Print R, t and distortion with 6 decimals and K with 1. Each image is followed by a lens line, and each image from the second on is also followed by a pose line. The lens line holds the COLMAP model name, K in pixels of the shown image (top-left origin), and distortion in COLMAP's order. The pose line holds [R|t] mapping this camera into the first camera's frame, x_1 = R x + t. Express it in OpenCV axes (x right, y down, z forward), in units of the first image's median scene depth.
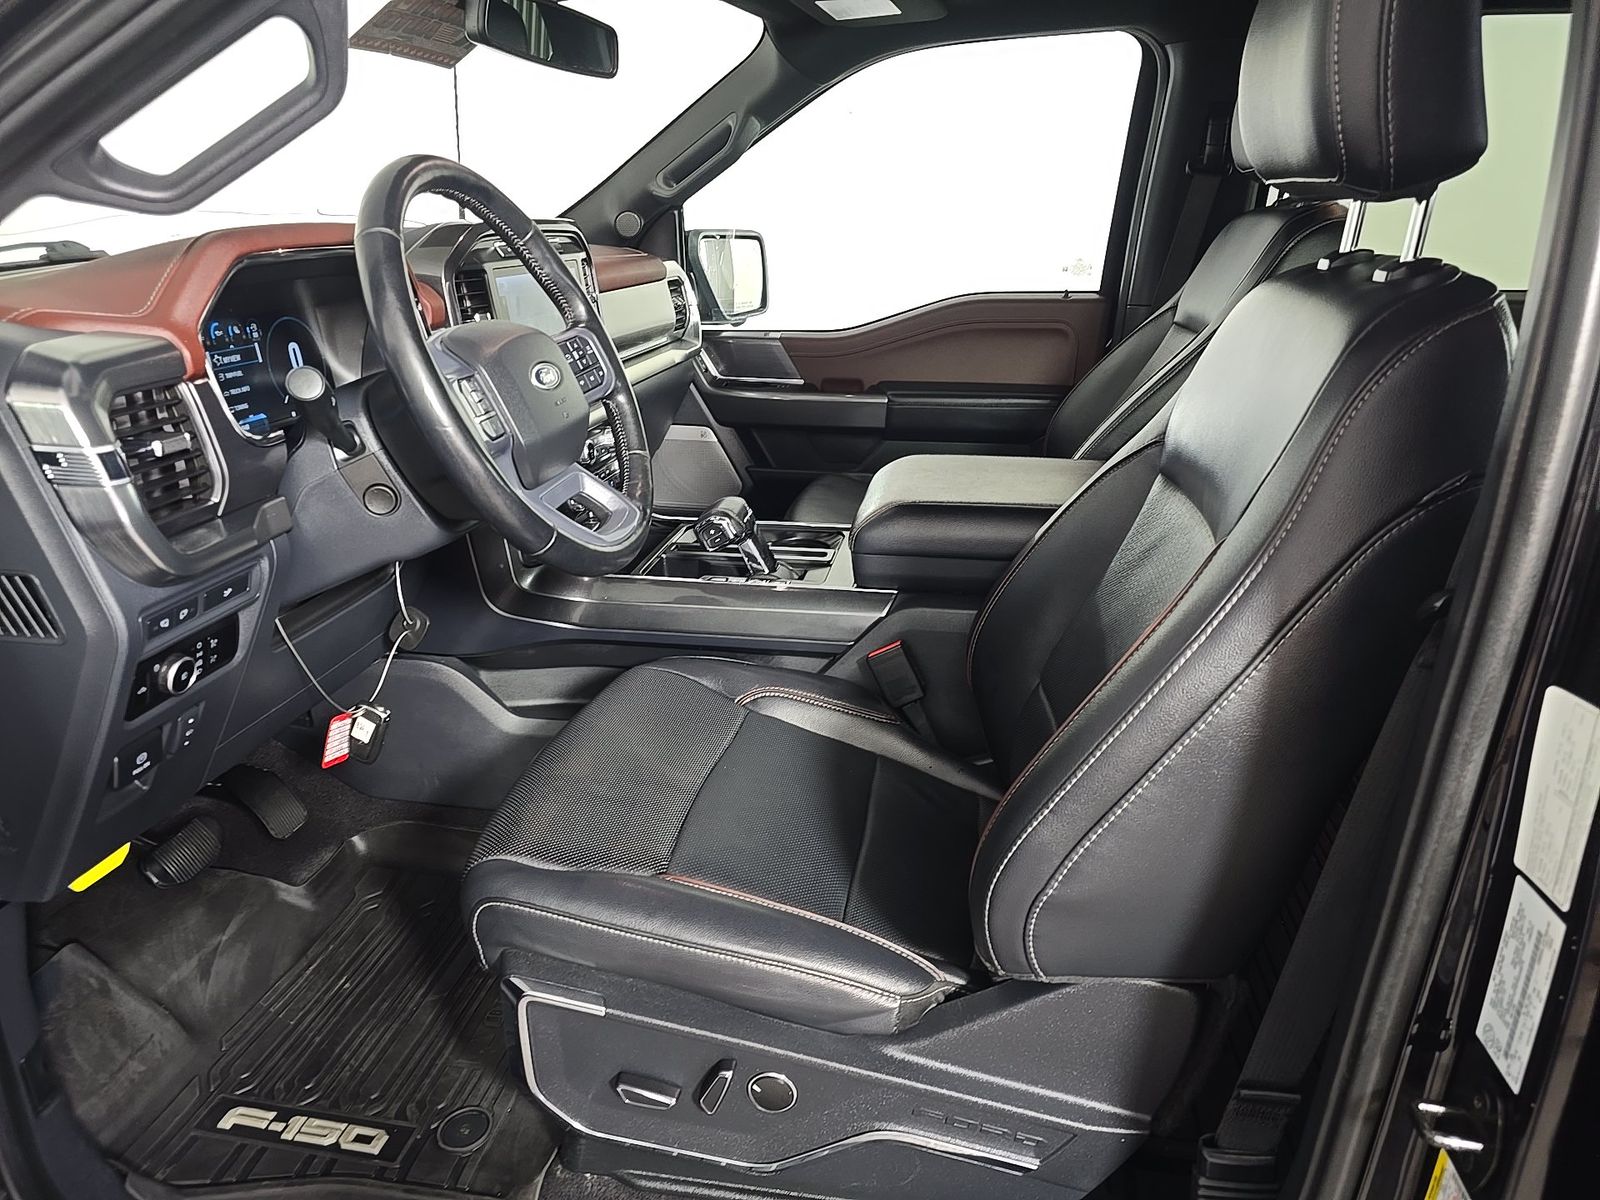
lens RADIAL K [[1076.3, 0, 800.0], [0, 1076.3, 600.0], [0, 0, 1]] dist [0.049612, -0.051857]
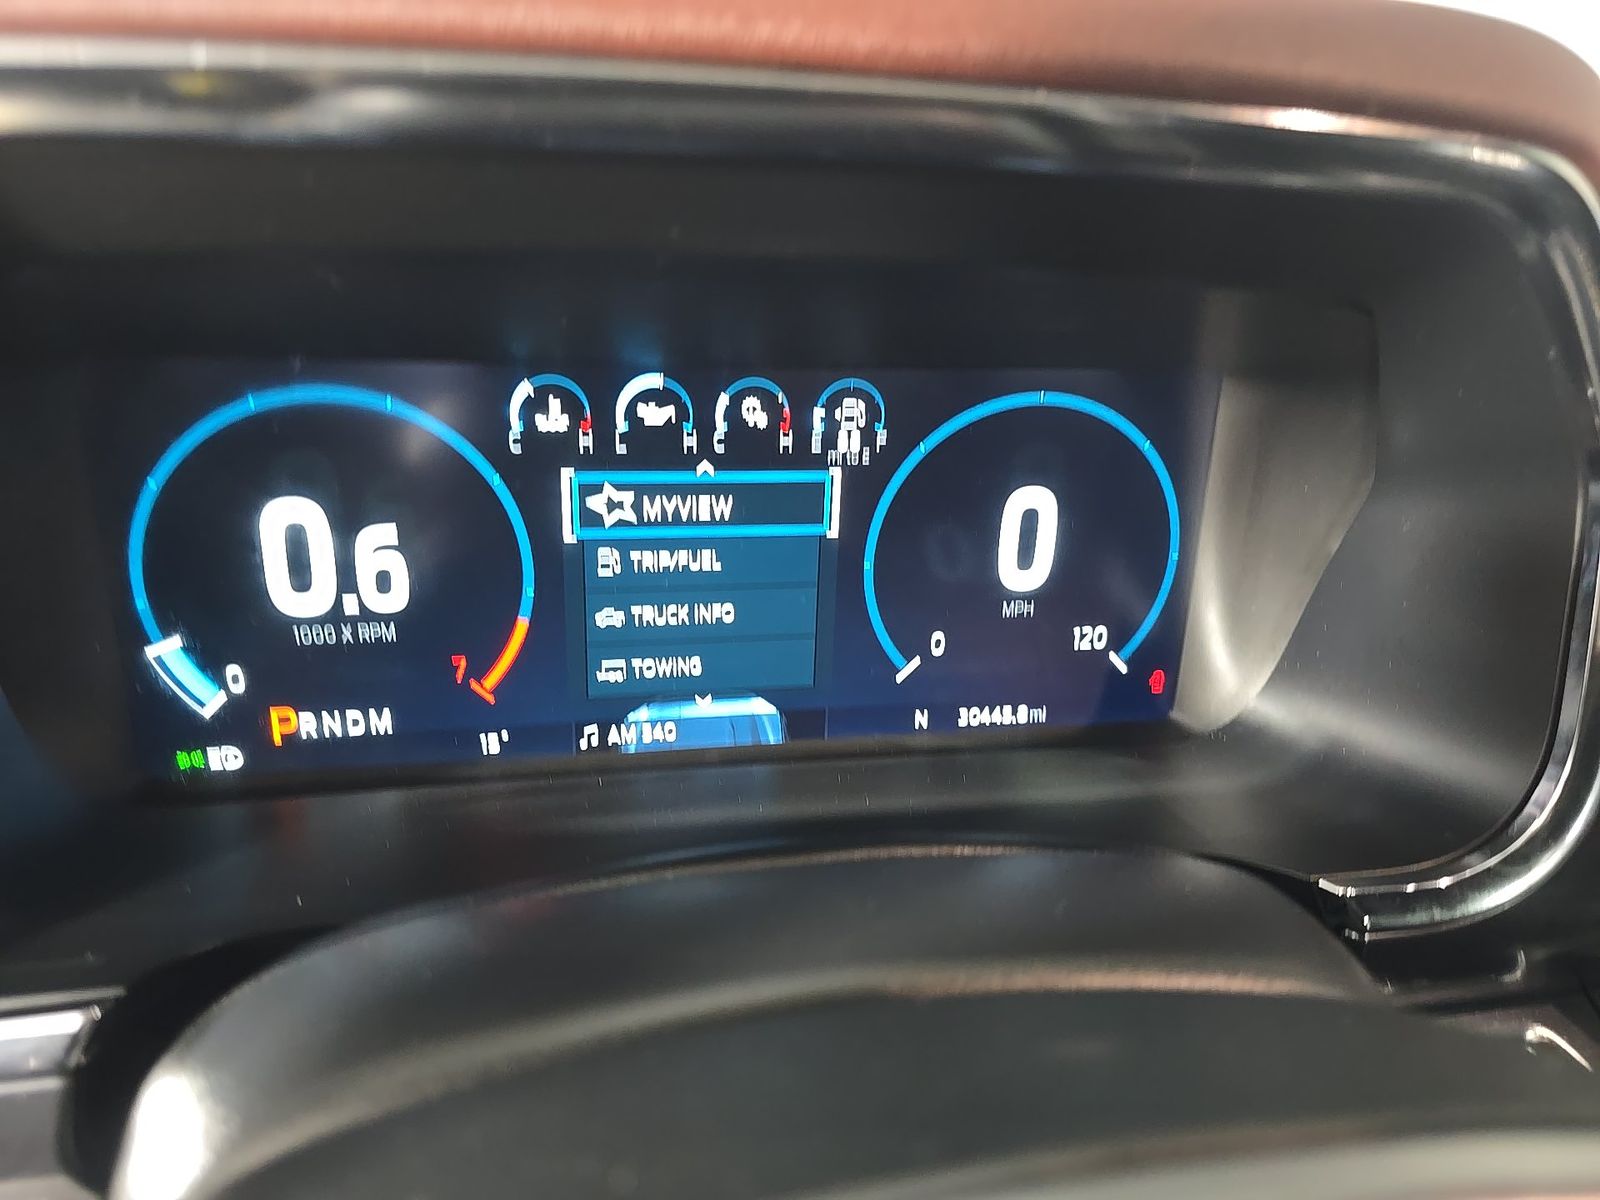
lens RADIAL K [[1054.5, 0, 805.5], [0, 1054.5, 589.2], [0, 0, 1]] dist [0.028169, -0.043760]
pose [[0.341041, 0.402900, -0.849331, -0.273389], [-0.366724, 0.888932, 0.274432, -0.286094], [0.865566, 0.217877, 0.450915, 0.902697]]
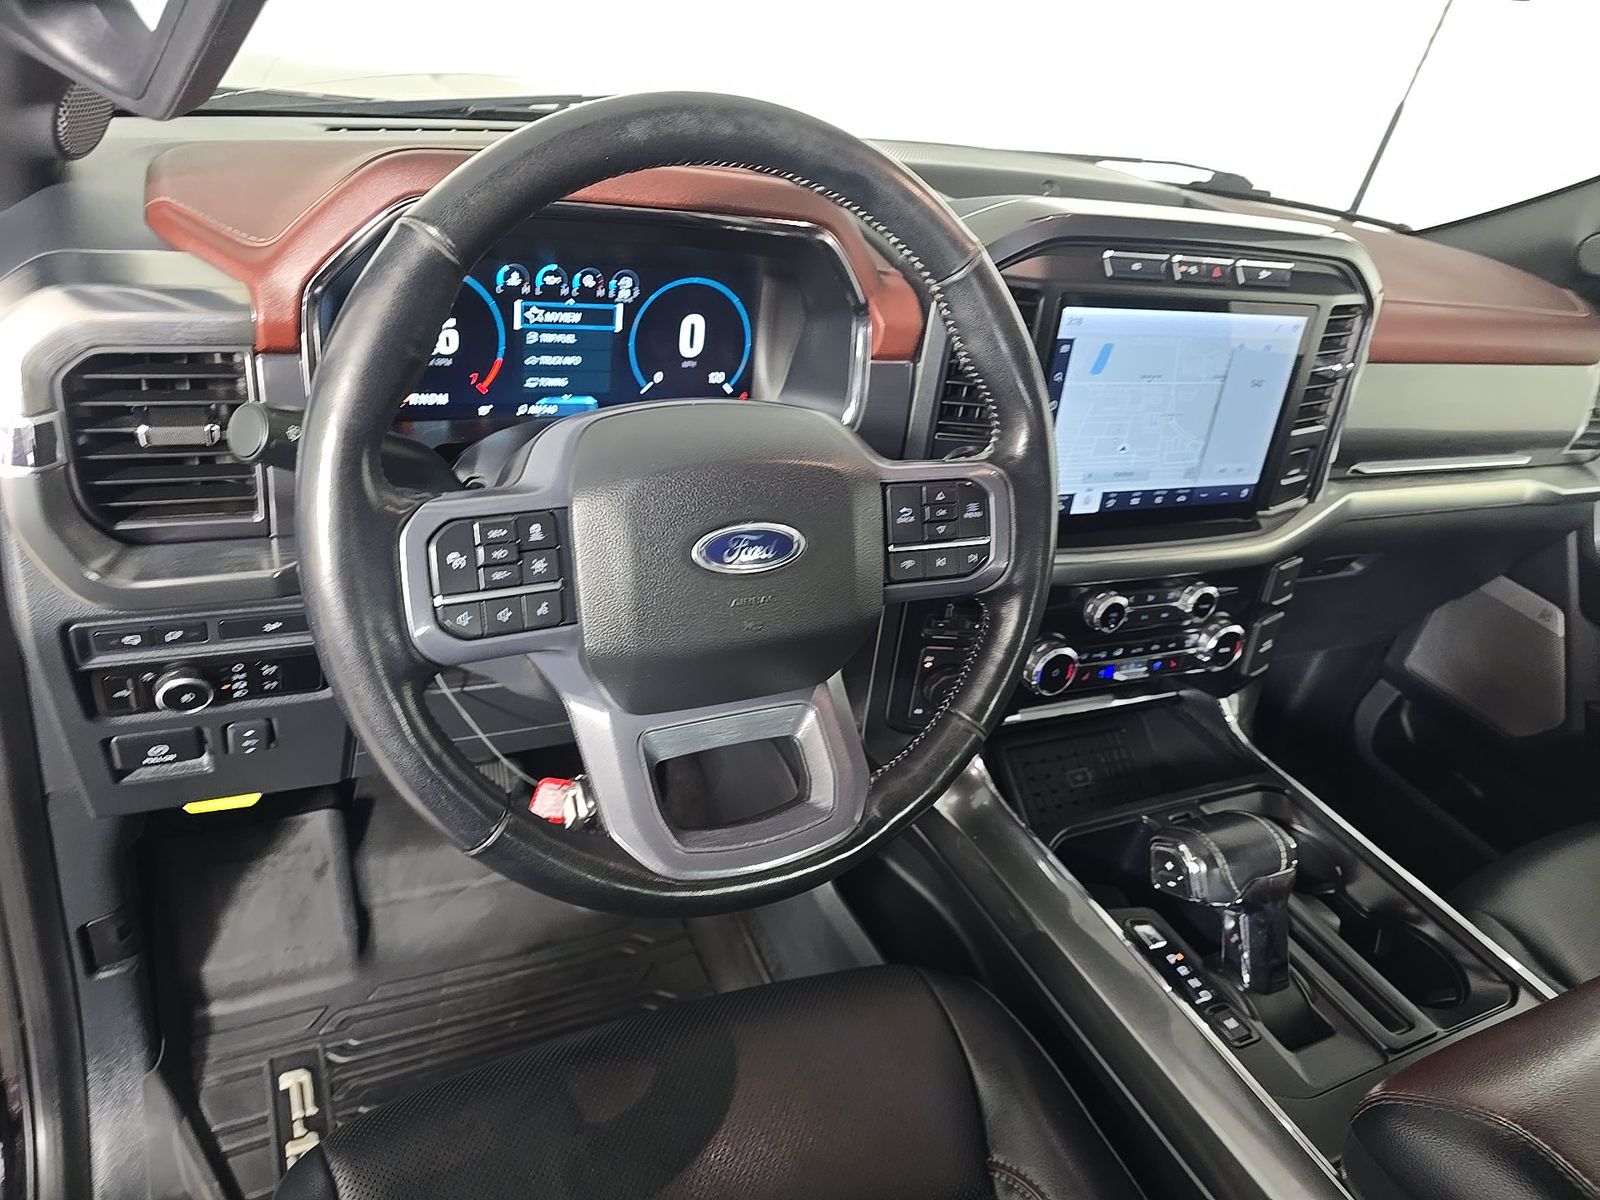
lens RADIAL K [[1076.3, 0, 800.0], [0, 1076.3, 600.0], [0, 0, 1]] dist [0.049612, -0.051857]
pose [[0.575790, 0.503023, -0.644542, 0.122961], [-0.434554, 0.856051, 0.279891, -0.327962], [0.692552, 0.118930, 0.711497, 0.616927]]
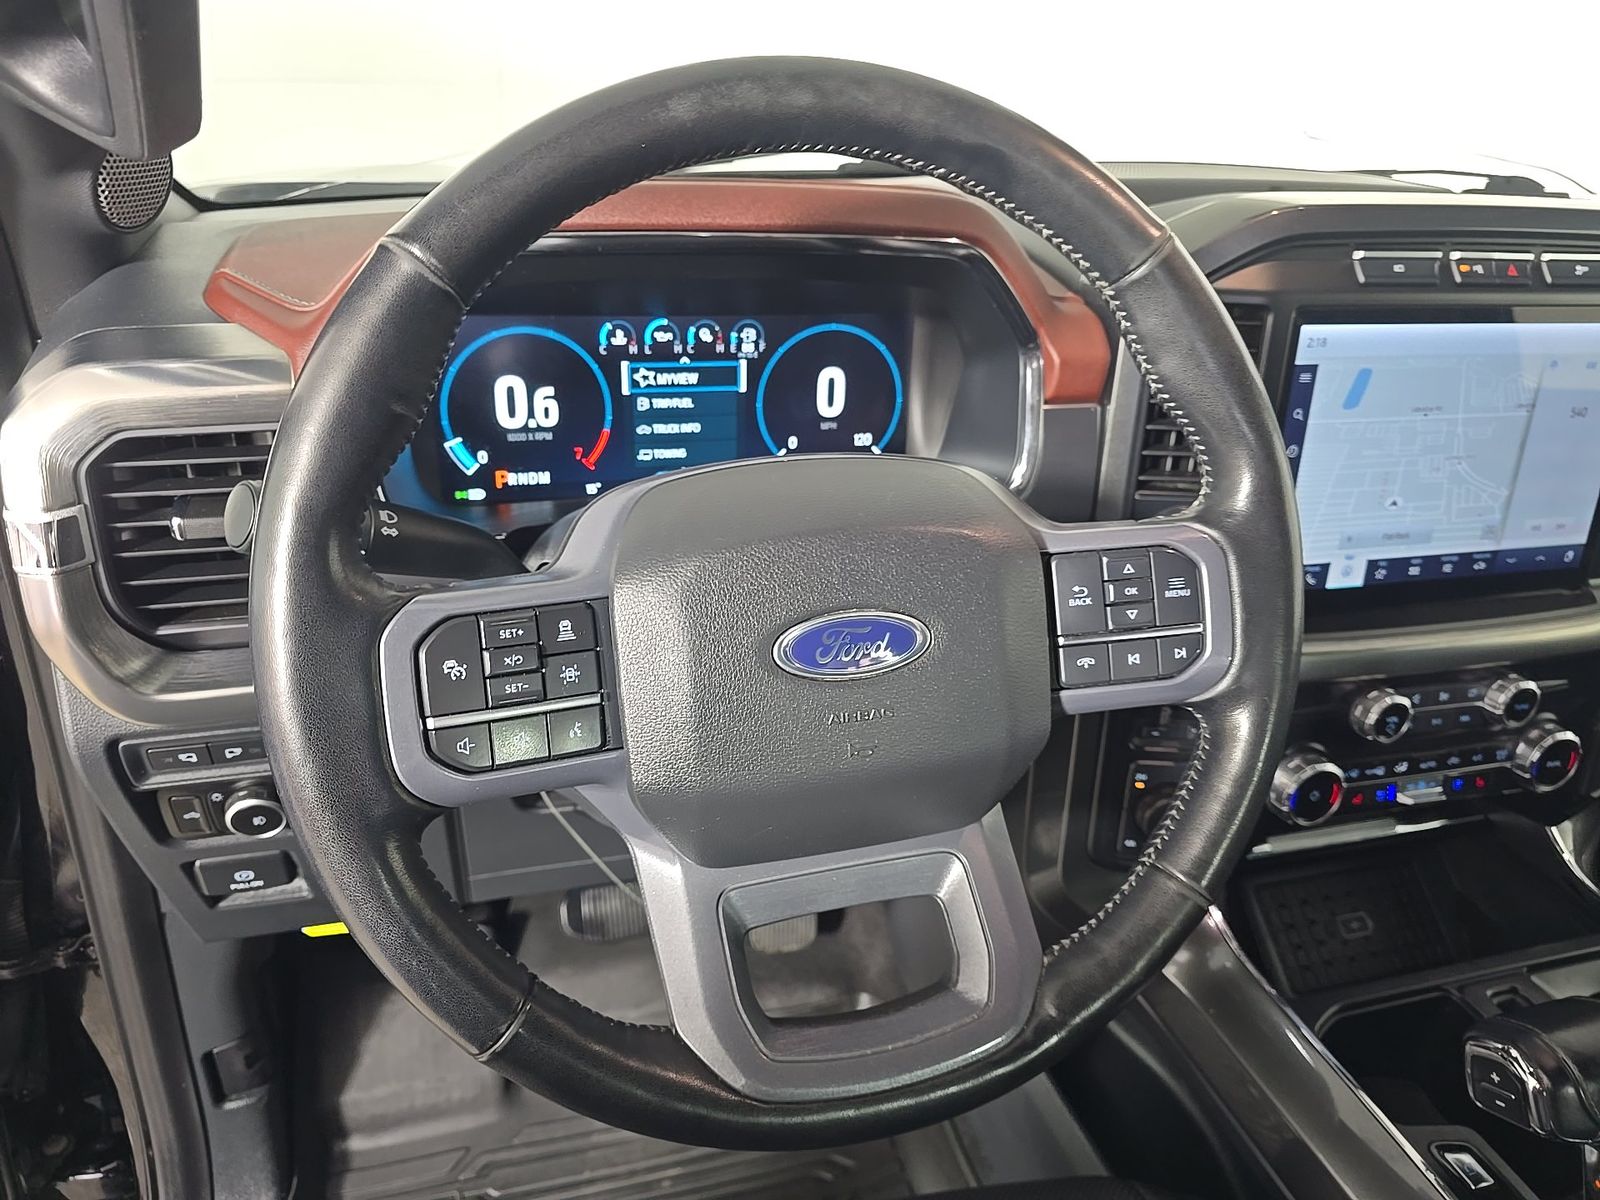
lens RADIAL K [[1054.5, 0, 805.5], [0, 1054.5, 589.2], [0, 0, 1]] dist [0.028169, -0.043760]
pose [[0.426281, 0.431239, -0.795184, 0.043506], [-0.358402, 0.887630, 0.289243, -0.314061], [0.830562, 0.161696, 0.532937, 0.751780]]
